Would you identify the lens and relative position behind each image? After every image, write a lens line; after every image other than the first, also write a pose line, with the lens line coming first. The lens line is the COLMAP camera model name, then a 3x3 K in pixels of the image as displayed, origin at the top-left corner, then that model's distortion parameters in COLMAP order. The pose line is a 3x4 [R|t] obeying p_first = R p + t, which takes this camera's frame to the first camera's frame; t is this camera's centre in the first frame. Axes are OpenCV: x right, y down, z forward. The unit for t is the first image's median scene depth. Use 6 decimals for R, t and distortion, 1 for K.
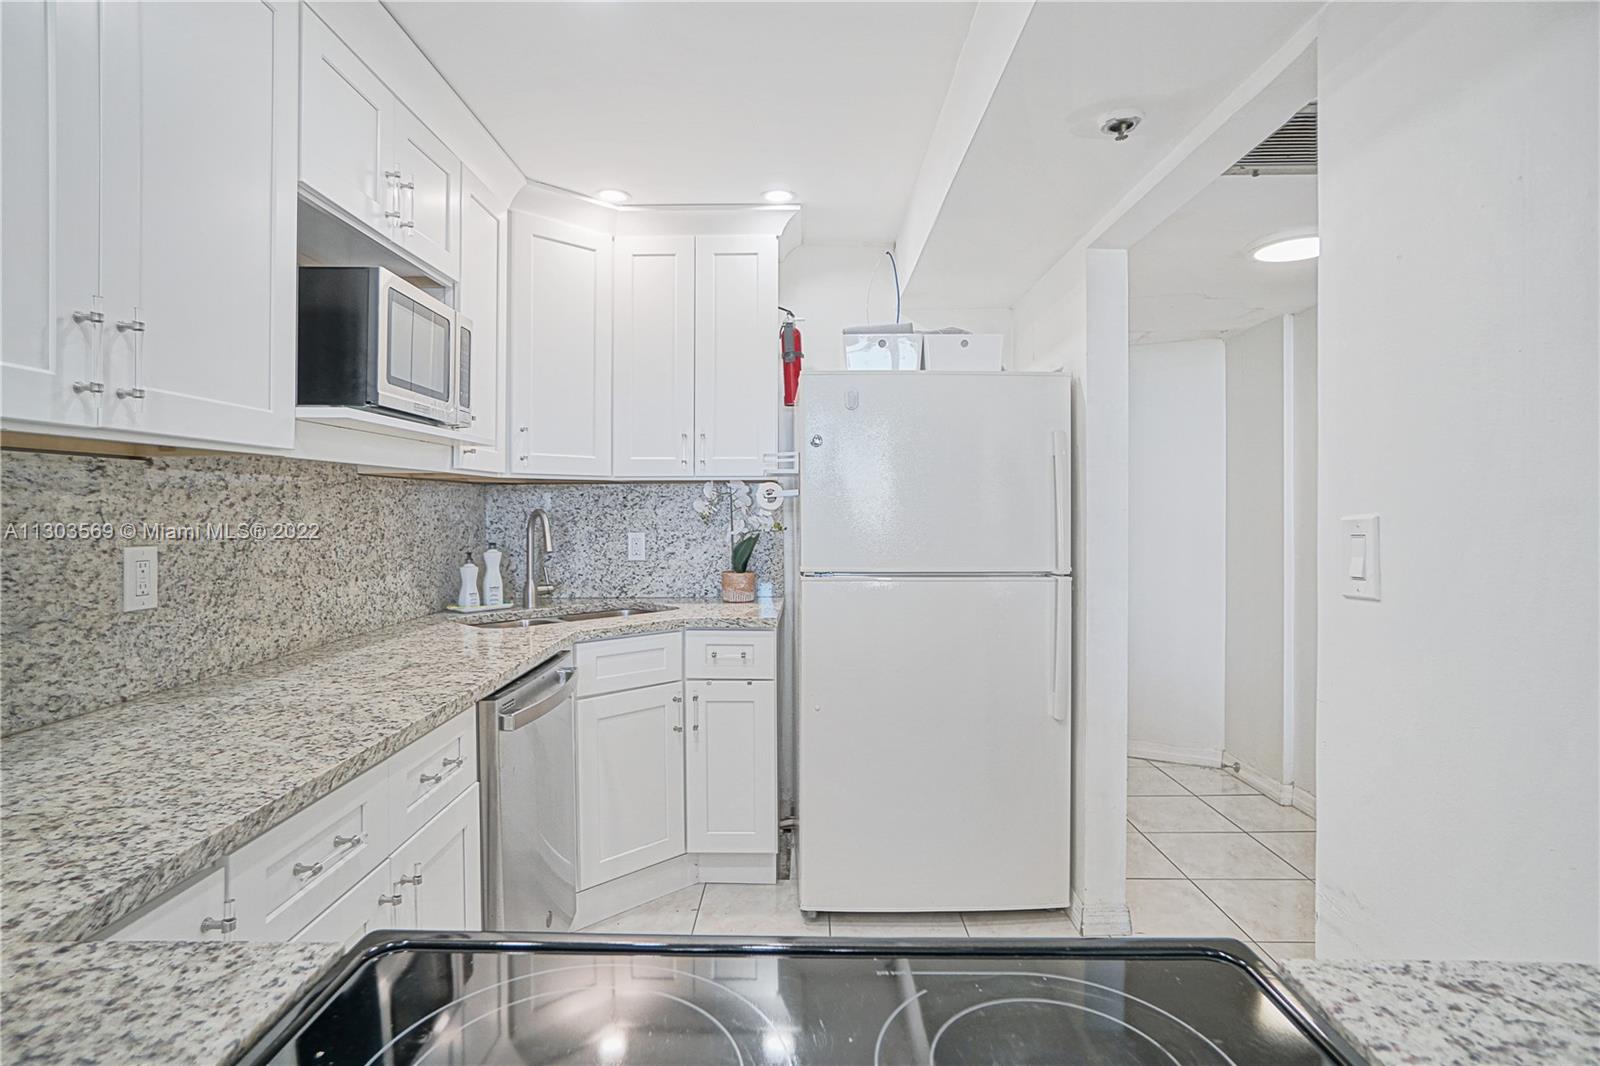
lens RADIAL K [[836.6, 0, 795.5], [0, 836.6, 505.5], [0, 0, 1]] dist [0.000640, 0.000525]
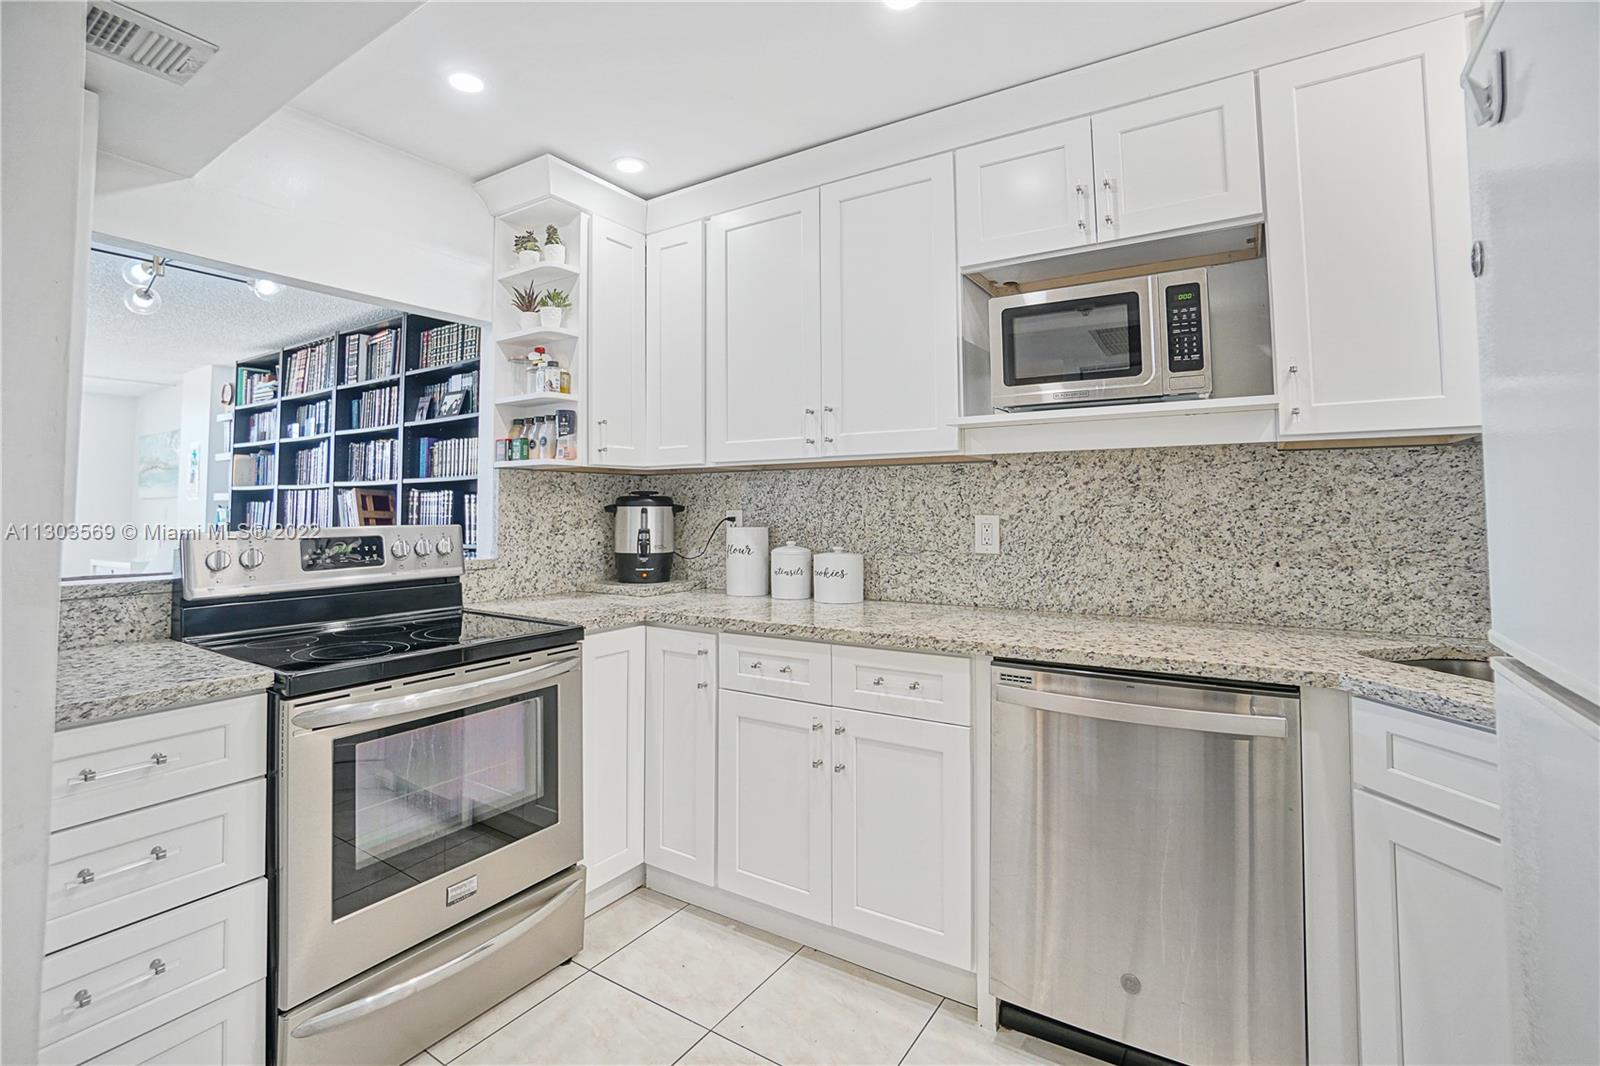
lens RADIAL K [[775.8, 0, 768.5], [0, 775.8, 462.8], [0, 0, 1]] dist [-0.044656, 0.017608]
pose [[-0.556561, -0.047241, -0.829462, 0.622654], [0.004767, 0.998184, -0.060048, 0.030863], [0.830793, -0.037375, -0.555325, 1.285912]]
